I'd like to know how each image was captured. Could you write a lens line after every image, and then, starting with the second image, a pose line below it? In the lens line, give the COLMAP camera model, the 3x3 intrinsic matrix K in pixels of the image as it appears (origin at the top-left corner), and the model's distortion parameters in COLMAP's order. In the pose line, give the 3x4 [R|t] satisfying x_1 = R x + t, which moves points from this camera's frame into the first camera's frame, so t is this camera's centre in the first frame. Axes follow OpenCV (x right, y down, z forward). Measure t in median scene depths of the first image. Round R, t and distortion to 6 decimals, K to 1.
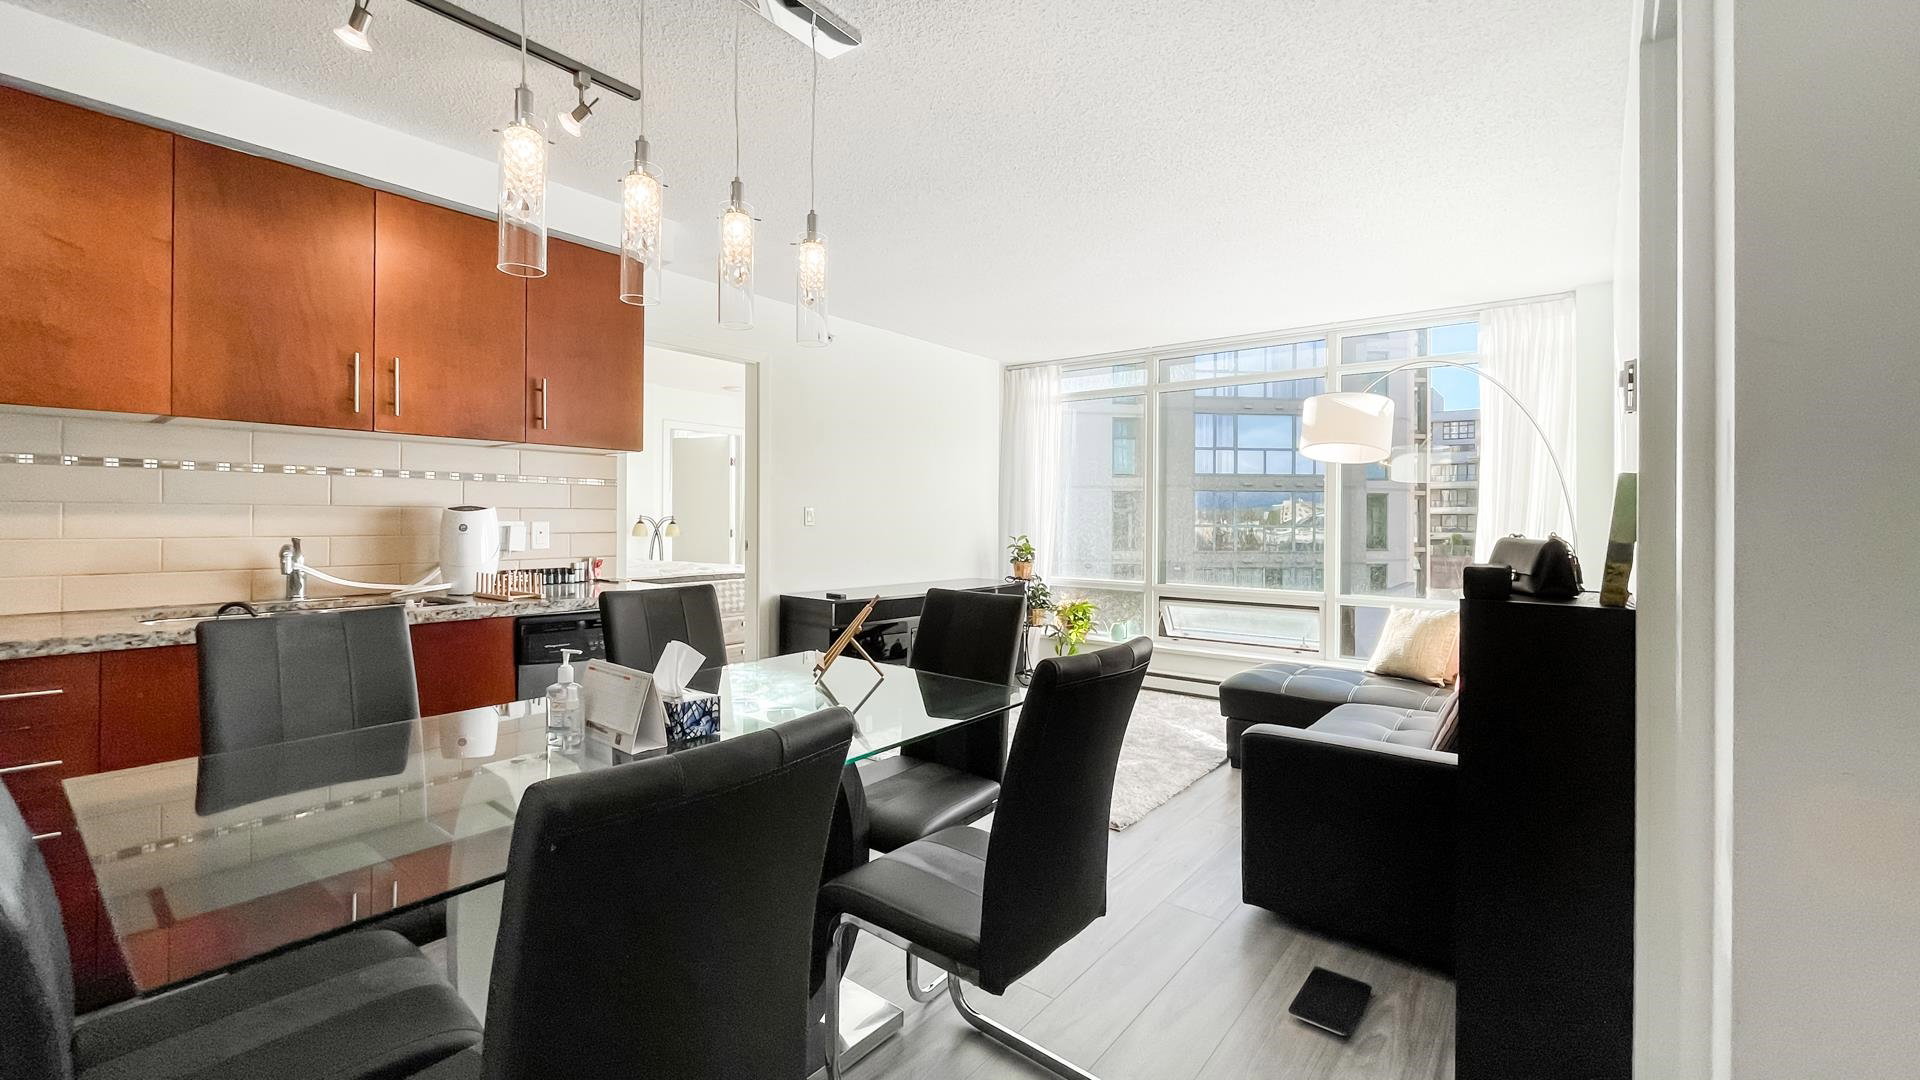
lens RADIAL K [[784.8, 0, 955.4], [0, 784.8, 510.8], [0, 0, 1]] dist [0.000133, 0.000010]
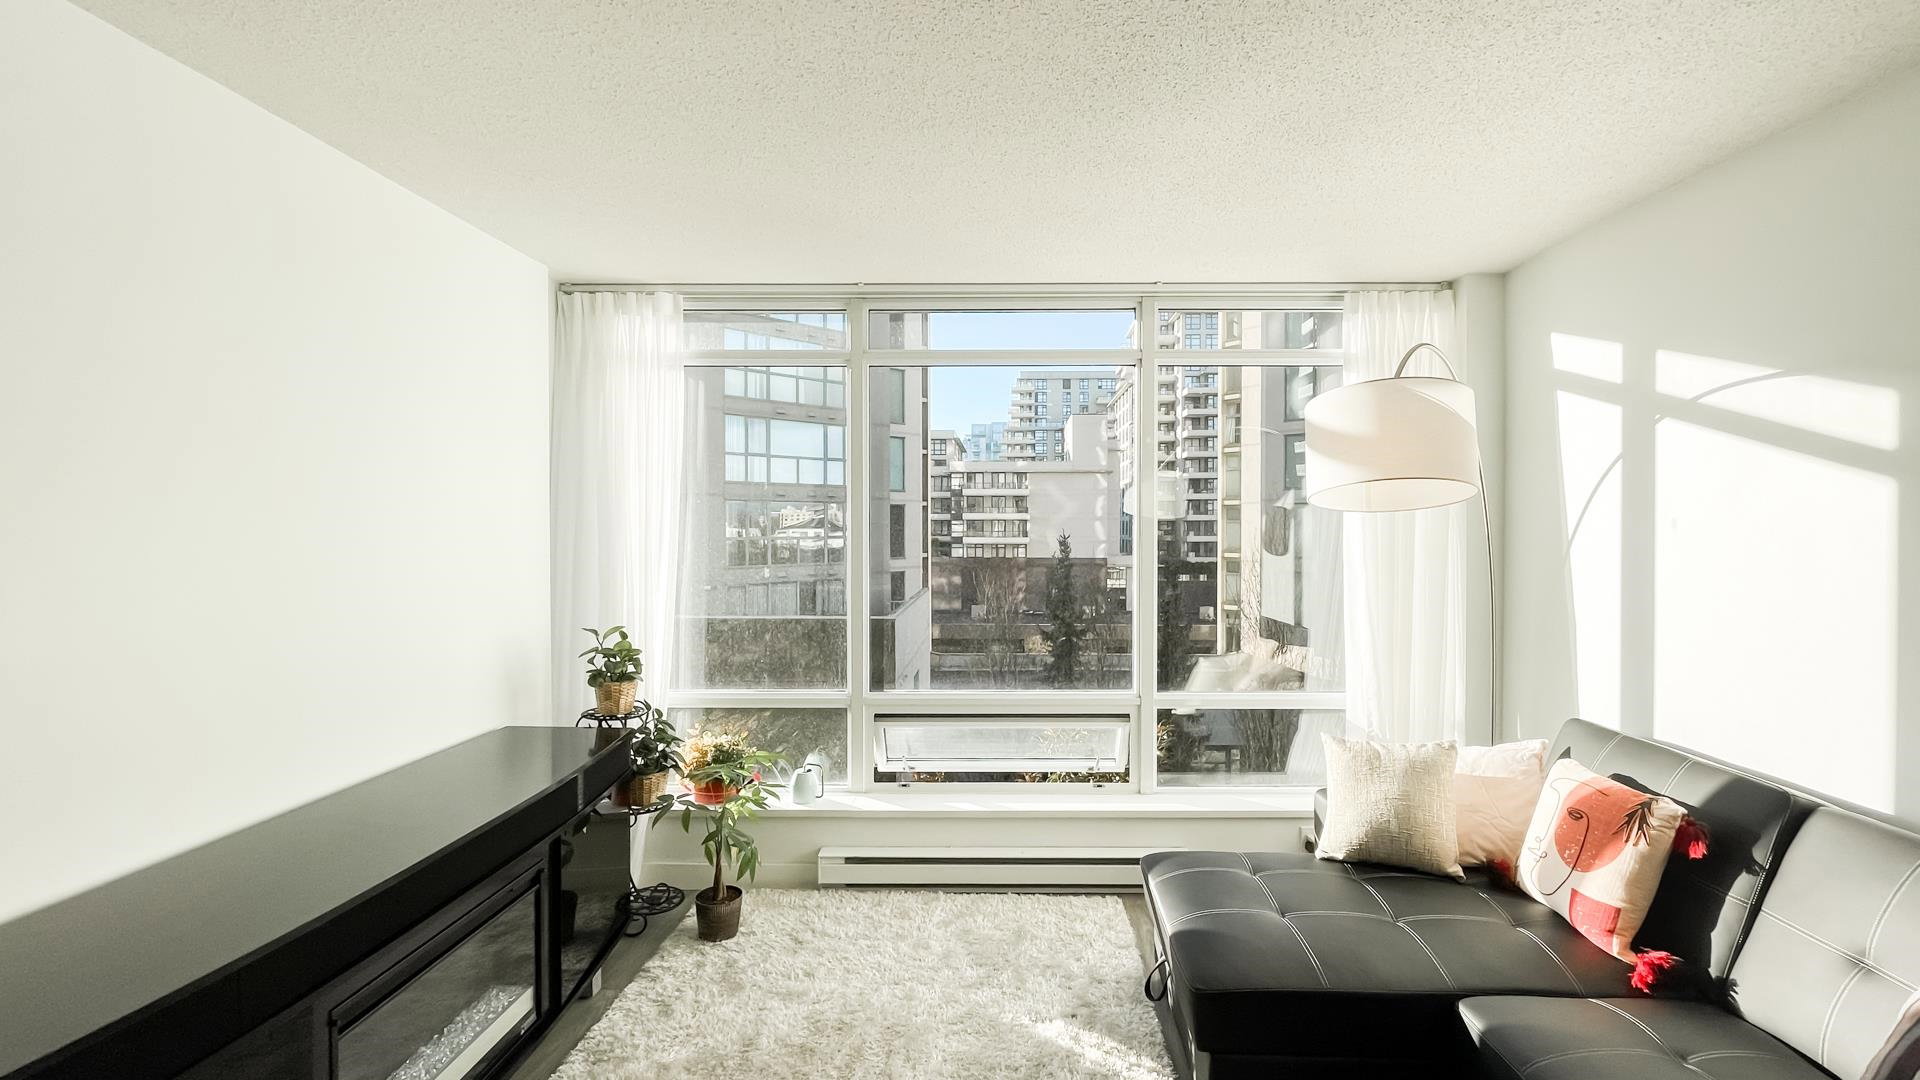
lens RADIAL K [[787.6, 0, 981.5], [0, 787.6, 534.1], [0, 0, 1]] dist [0.001178, 0.000112]
pose [[0.797545, -0.015122, 0.603070, -0.028209], [0.000803, 0.999712, 0.024005, -0.038199], [-0.603259, -0.018661, 0.797327, 0.466235]]
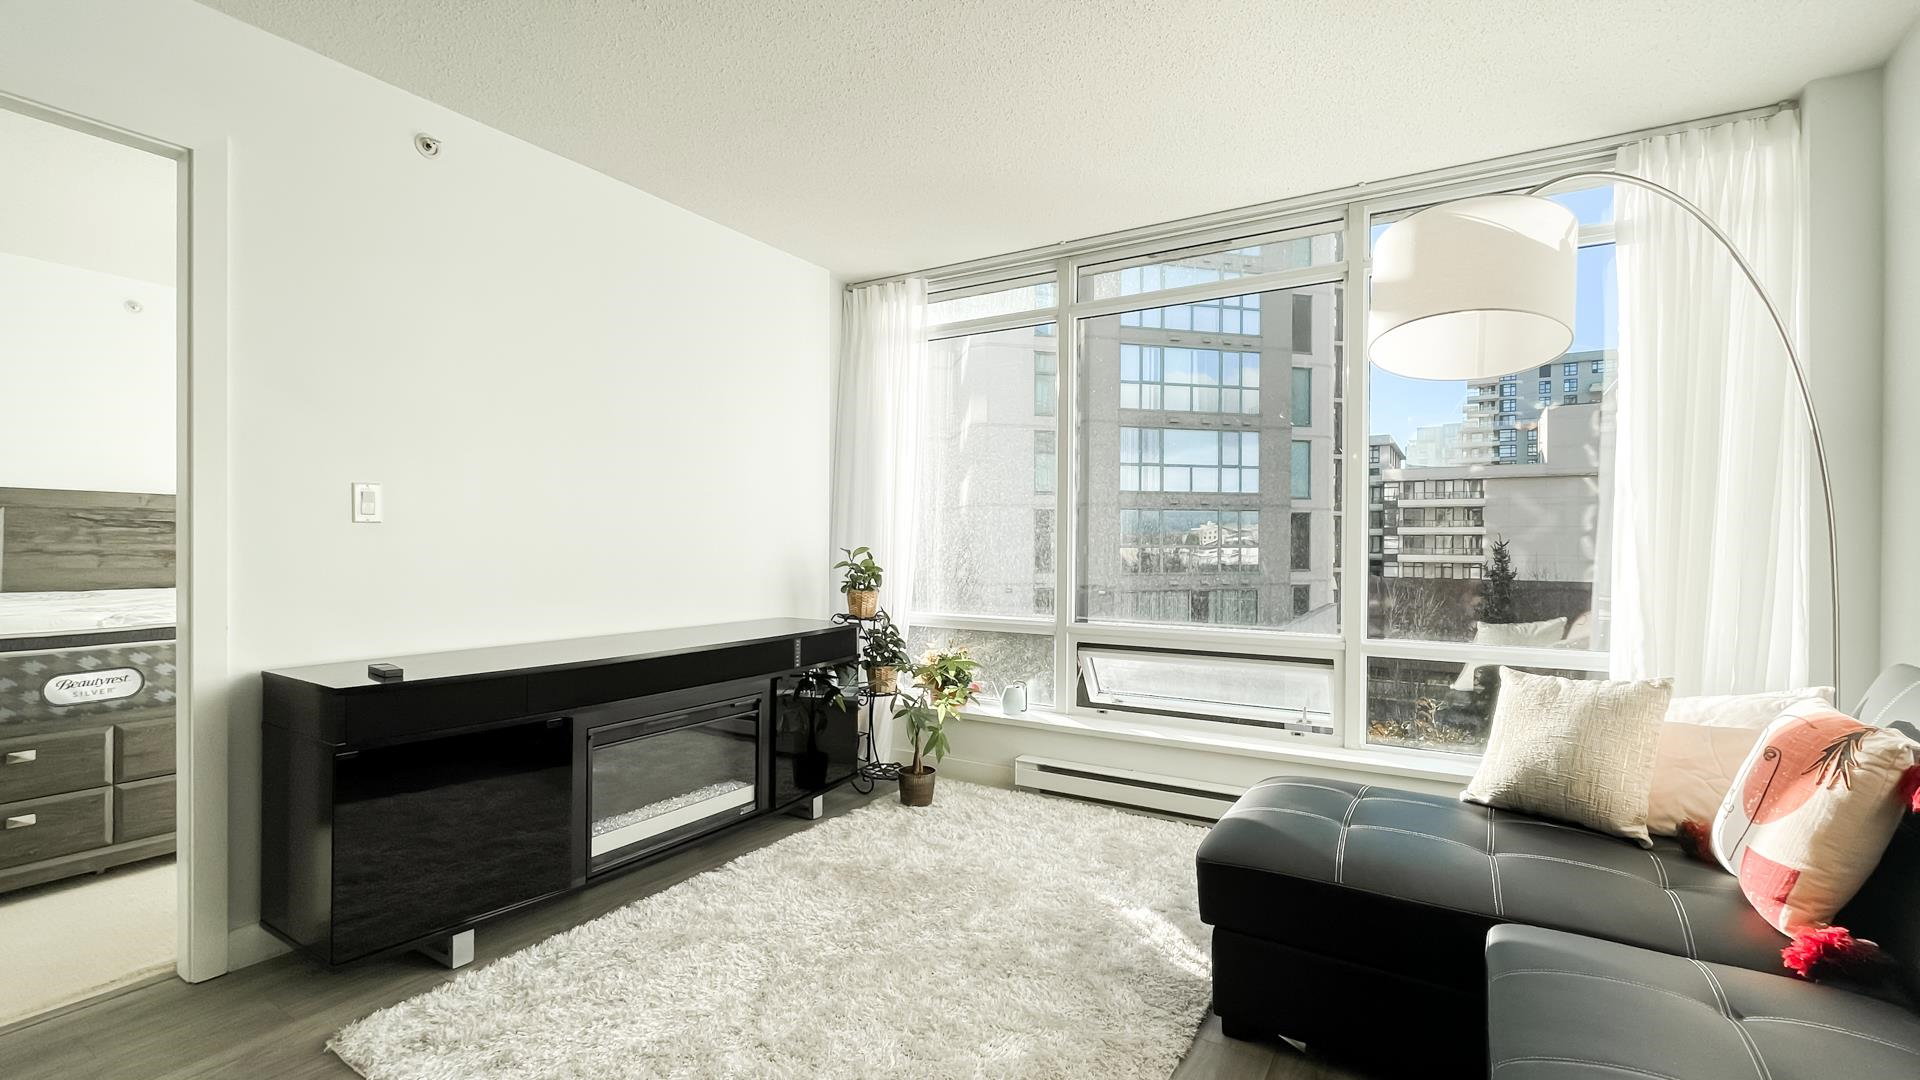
lens RADIAL K [[800.3, 0, 1007.6], [0, 800.3, 530.1], [0, 0, 1]] dist [0.021840, 0.000010]
pose [[0.987438, 0.000279, 0.158007, 0.099397], [0.000580, 0.999985, -0.005388, 0.021508], [-0.158006, 0.005412, 0.987423, 0.361137]]
